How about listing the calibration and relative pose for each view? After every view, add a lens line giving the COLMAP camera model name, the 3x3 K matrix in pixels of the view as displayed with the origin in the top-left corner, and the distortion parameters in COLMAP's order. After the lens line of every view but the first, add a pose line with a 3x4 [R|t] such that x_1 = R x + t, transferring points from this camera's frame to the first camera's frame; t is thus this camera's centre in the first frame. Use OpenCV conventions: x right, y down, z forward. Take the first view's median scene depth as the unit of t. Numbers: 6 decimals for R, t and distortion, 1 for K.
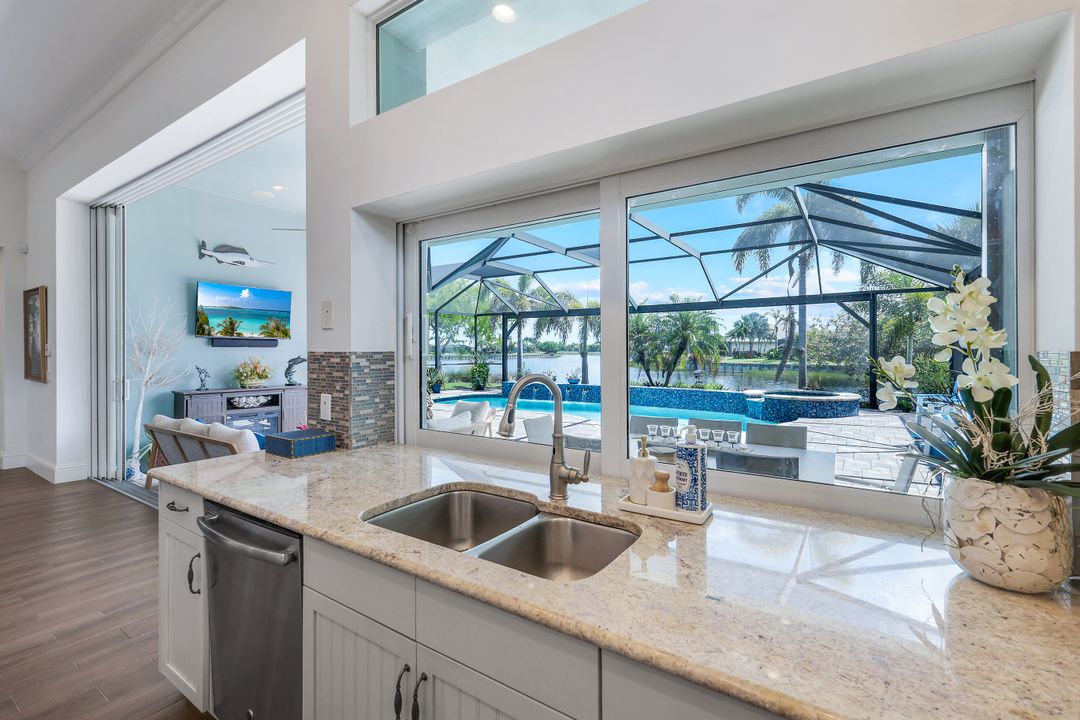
lens RADIAL K [[475.7, 0, 538.3], [0, 475.7, 351.9], [0, 0, 1]] dist [0.002841, -0.000606]
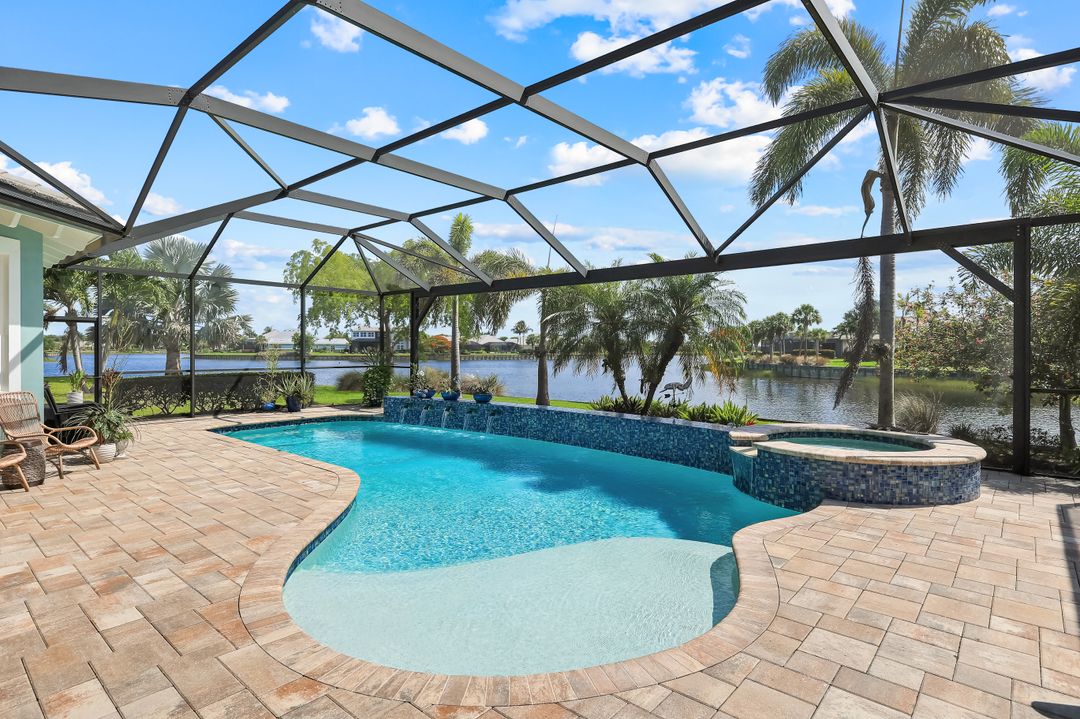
lens RADIAL K [[559.0, 0, 537.5], [0, 559.0, 353.4], [0, 0, 1]] dist [-0.010331, 0.001249]
pose [[0.991310, 0.005619, -0.131428, 0.247122], [-0.005110, 0.999978, 0.004212, 0.002469], [0.131449, -0.003504, 0.991317, 0.323318]]
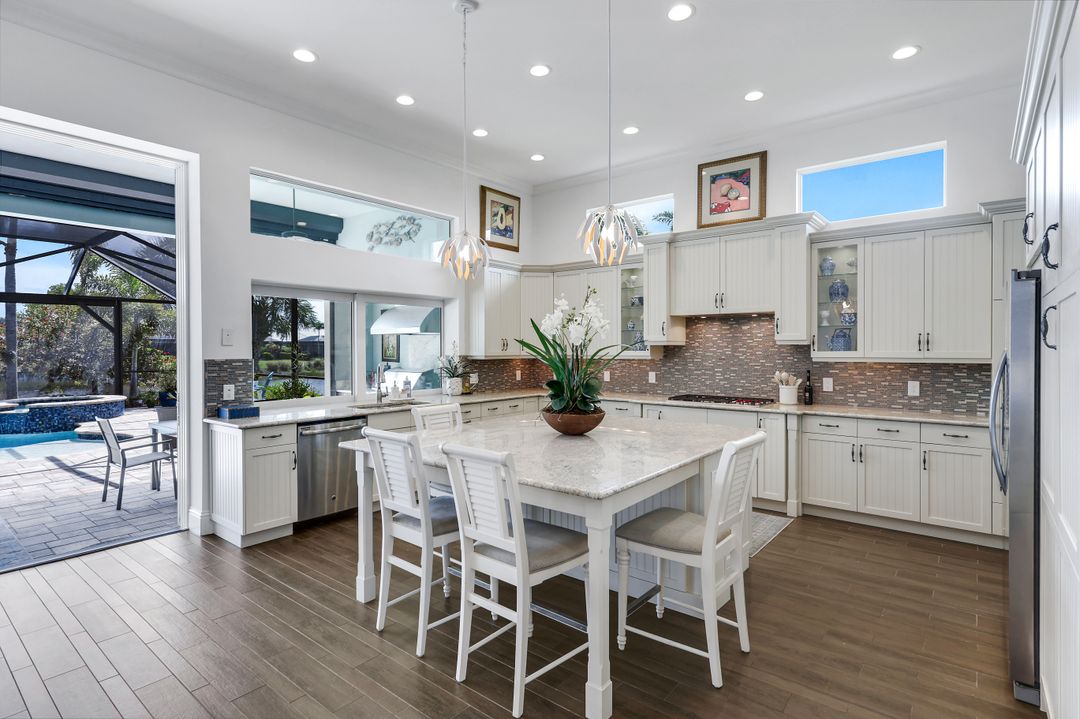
lens RADIAL K [[544.0, 0, 540.0], [0, 544.0, 352.1], [0, 0, 1]] dist [0.002805, -0.003254]
pose [[0.090033, -0.004369, 0.995929, -0.341511], [0.007056, 0.999968, 0.003749, -0.003710], [-0.995914, 0.006690, 0.090060, -0.038595]]
